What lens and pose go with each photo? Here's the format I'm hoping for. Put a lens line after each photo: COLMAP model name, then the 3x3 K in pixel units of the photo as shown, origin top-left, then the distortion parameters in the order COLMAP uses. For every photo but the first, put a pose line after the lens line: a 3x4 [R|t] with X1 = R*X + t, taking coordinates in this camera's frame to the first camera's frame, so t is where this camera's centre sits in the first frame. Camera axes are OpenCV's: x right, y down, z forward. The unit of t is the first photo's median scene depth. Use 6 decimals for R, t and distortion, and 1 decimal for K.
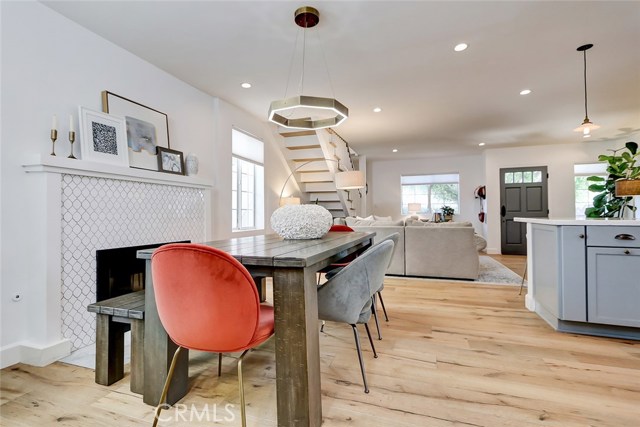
lens RADIAL K [[296.5, 0, 307.3], [0, 296.5, 210.7], [0, 0, 1]] dist [0.004133, 0.000971]
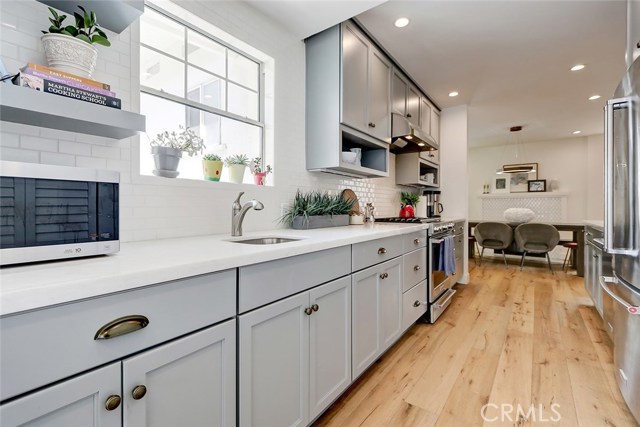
lens RADIAL K [[286.8, 0, 321.4], [0, 286.8, 207.8], [0, 0, 1]] dist [0.000101, -0.000378]
pose [[-0.280424, 0.010848, -0.959815, 1.229712], [0.014370, 0.999872, 0.007102, -0.030151], [0.959769, -0.011801, -0.280544, 0.068551]]
